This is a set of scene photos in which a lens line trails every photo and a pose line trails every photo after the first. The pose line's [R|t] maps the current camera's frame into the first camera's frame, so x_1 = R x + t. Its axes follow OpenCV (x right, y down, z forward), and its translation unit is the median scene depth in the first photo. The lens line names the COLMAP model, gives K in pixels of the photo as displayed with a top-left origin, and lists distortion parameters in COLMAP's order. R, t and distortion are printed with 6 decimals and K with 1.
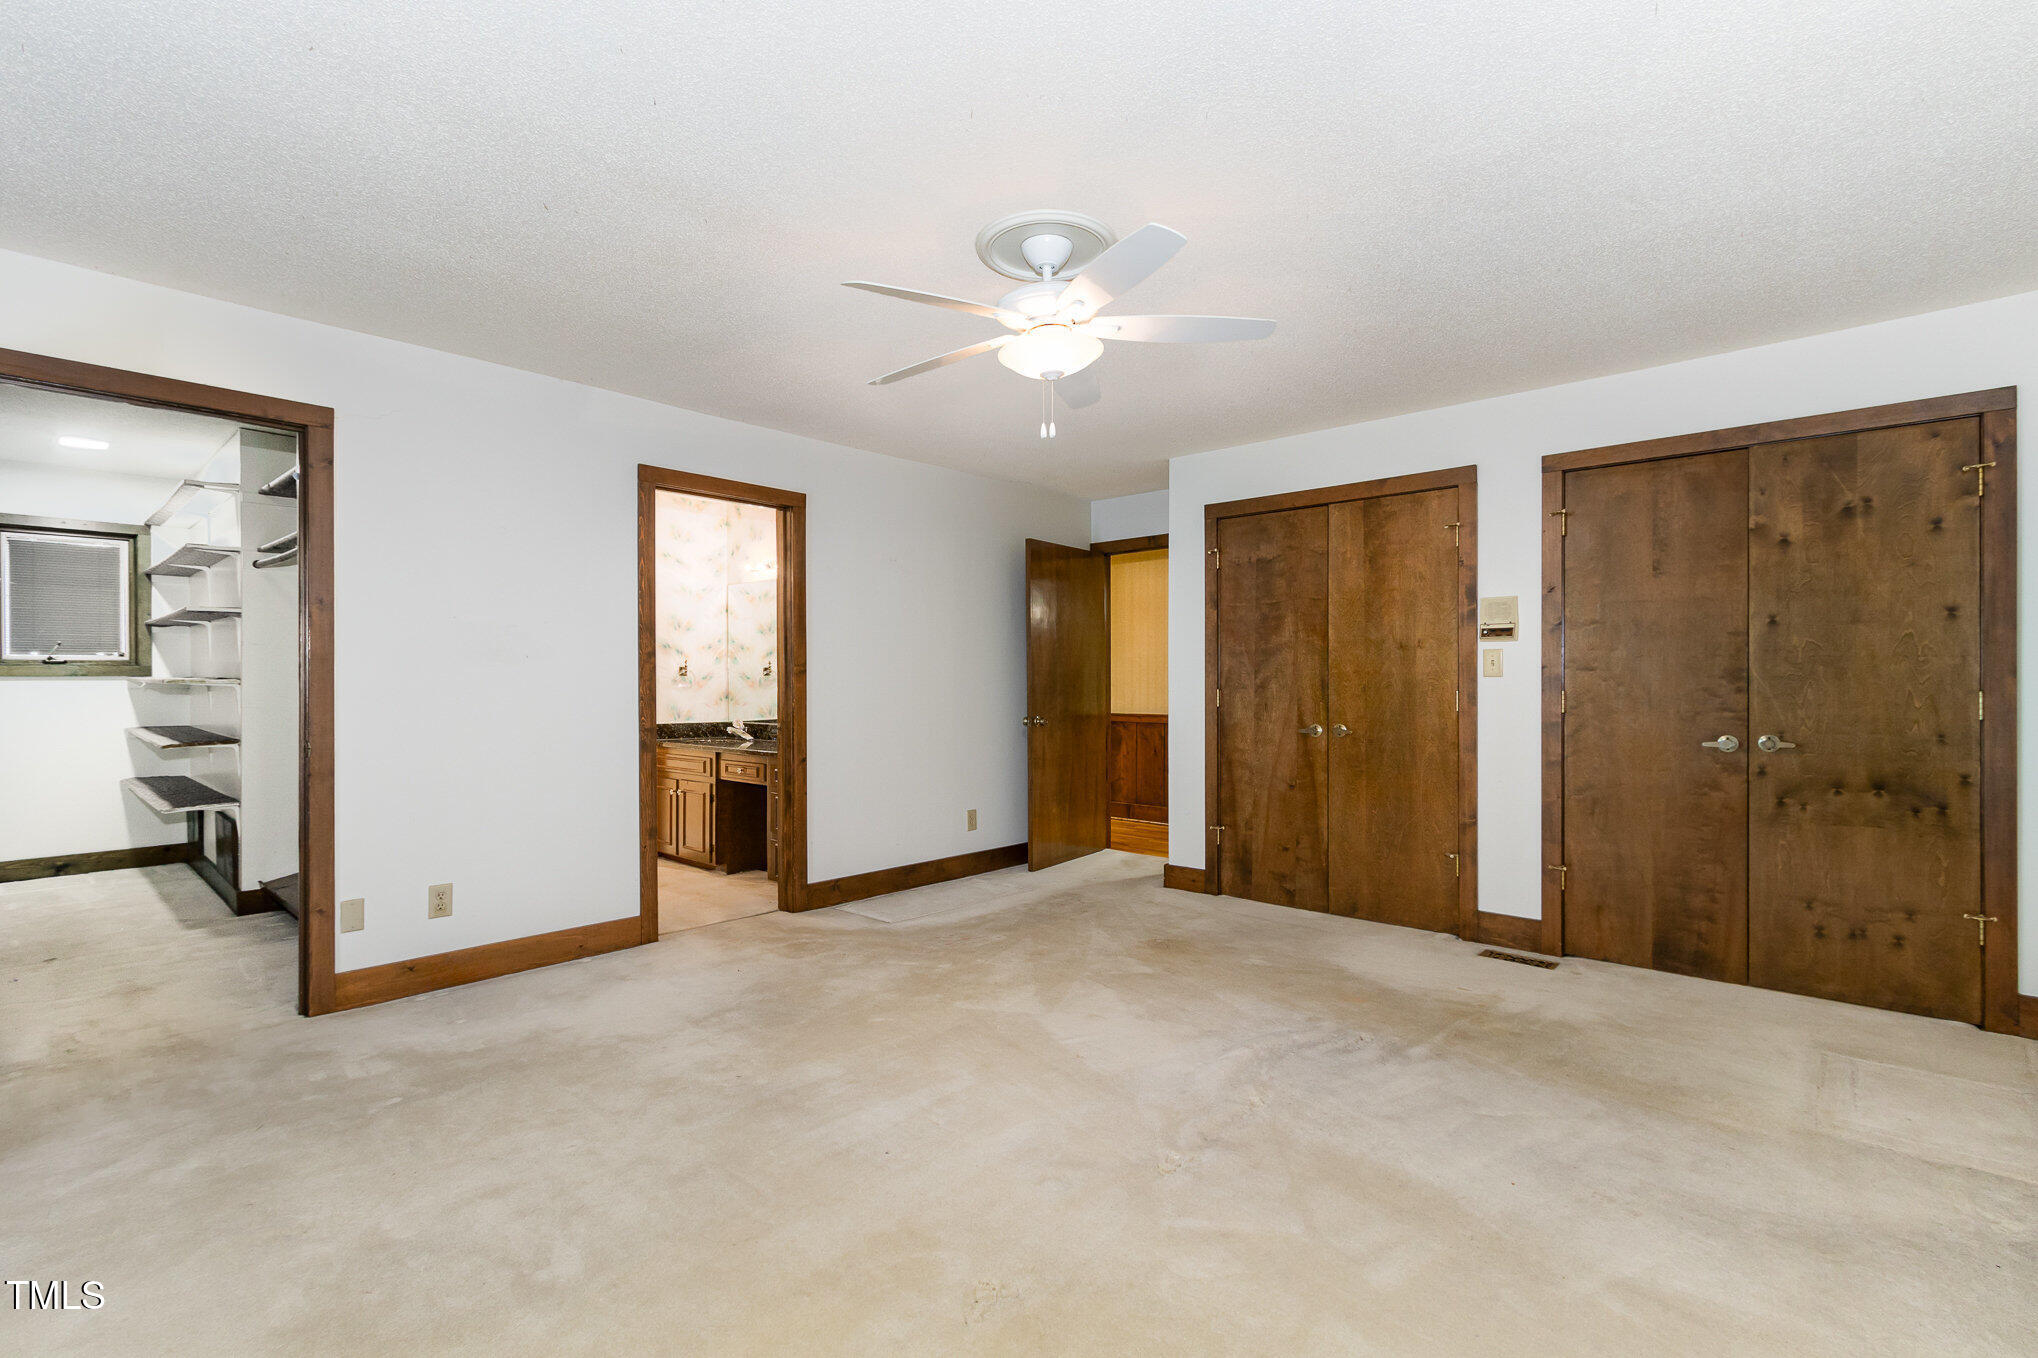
lens RADIAL K [[932.4, 0, 1012.7], [0, 932.4, 685.8], [0, 0, 1]] dist [0.001628, 0.000271]
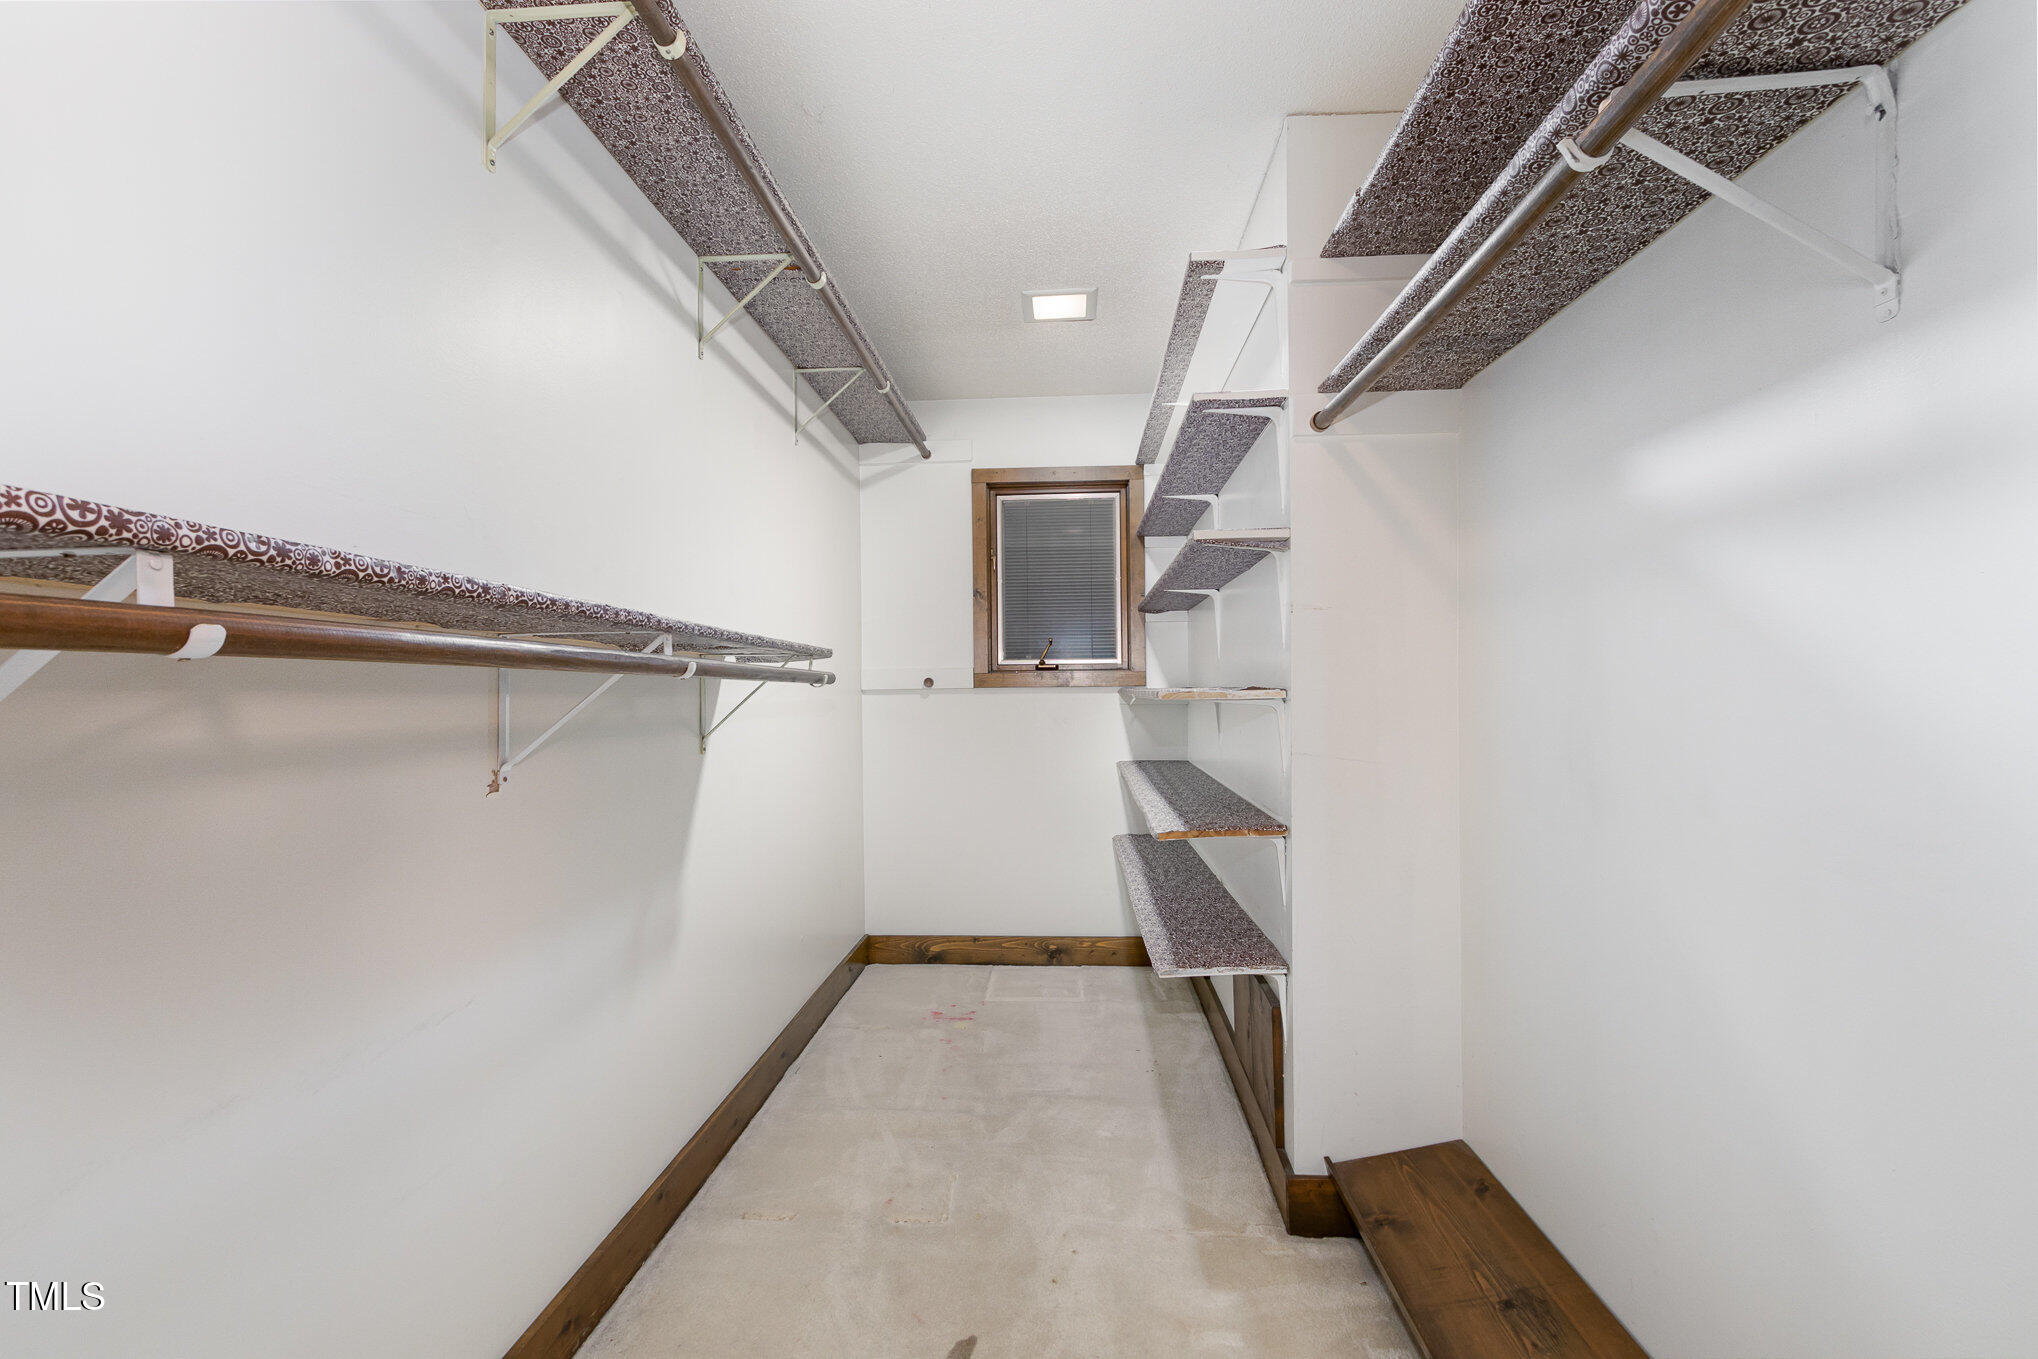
lens RADIAL K [[932.4, 0, 1012.7], [0, 932.4, 686.3], [0, 0, 1]] dist [0.001628, 0.000271]
pose [[0.626248, -0.010193, -0.779557, -0.473852], [0.002083, 0.999933, -0.011401, -0.003345], [0.779621, 0.005516, 0.626227, 0.521958]]
